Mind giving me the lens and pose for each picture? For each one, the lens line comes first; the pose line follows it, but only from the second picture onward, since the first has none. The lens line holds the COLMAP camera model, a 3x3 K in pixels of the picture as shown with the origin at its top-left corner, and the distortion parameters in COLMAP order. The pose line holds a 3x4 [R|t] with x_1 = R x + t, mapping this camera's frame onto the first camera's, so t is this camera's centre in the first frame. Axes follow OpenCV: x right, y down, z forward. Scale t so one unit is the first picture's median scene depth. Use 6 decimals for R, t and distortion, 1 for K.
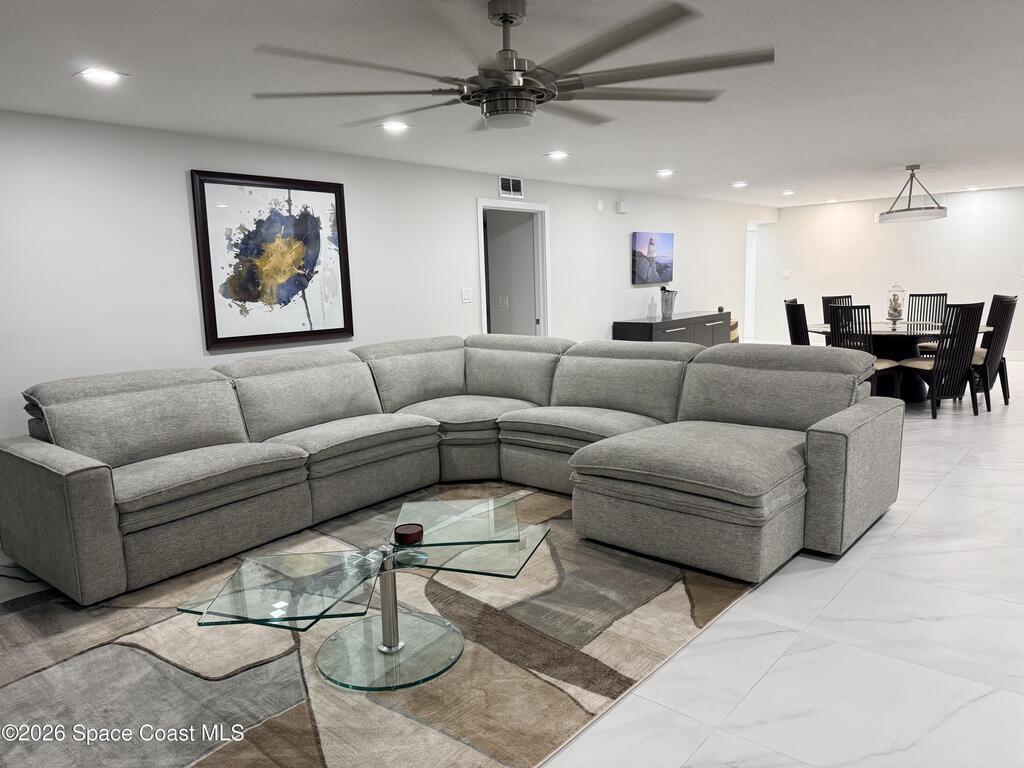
lens RADIAL K [[701.6, 0, 520.8], [0, 701.6, 385.6], [0, 0, 1]] dist [0.121283, -0.206830]
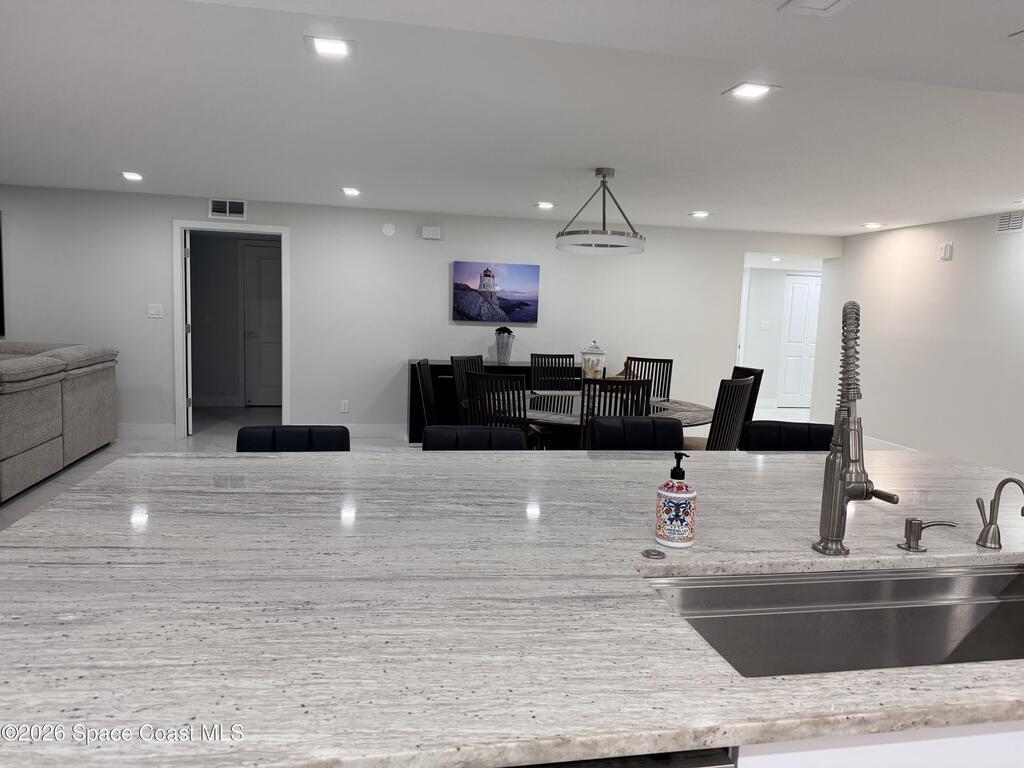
lens RADIAL K [[701.6, 0, 520.8], [0, 701.6, 385.6], [0, 0, 1]] dist [0.121283, -0.206830]
pose [[0.811312, 0.119476, -0.572275, 1.605408], [-0.150183, 0.988637, -0.006513, -0.152311], [0.564994, 0.091230, 0.820036, 0.732561]]
